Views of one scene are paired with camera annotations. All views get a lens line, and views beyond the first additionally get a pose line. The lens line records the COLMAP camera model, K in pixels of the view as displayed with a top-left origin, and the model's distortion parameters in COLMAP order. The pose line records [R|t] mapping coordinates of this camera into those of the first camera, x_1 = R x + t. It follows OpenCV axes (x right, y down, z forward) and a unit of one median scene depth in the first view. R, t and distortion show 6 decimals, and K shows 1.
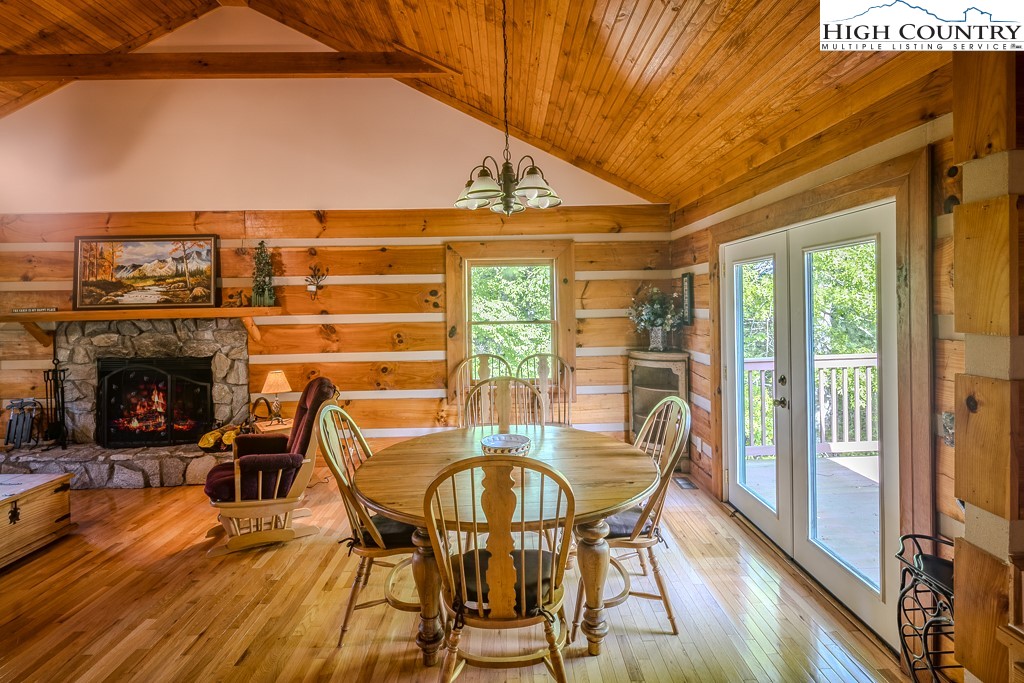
lens RADIAL K [[519.5, 0, 525.2], [0, 519.5, 307.7], [0, 0, 1]] dist [0.001847, -0.001617]
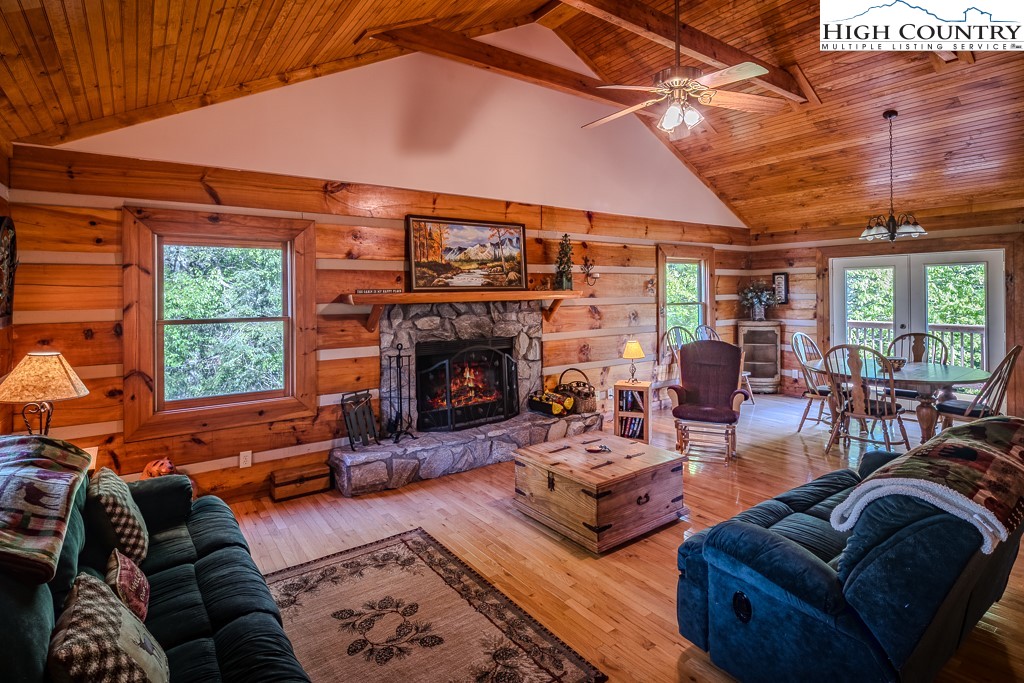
lens RADIAL K [[516.7, 0, 528.4], [0, 516.7, 291.6], [0, 0, 1]] dist [-0.000383, -0.000164]
pose [[0.819107, 0.009208, 0.573567, -1.216186], [0.002813, 0.999795, -0.020068, 0.023391], [-0.573634, 0.018051, 0.818913, 0.101889]]
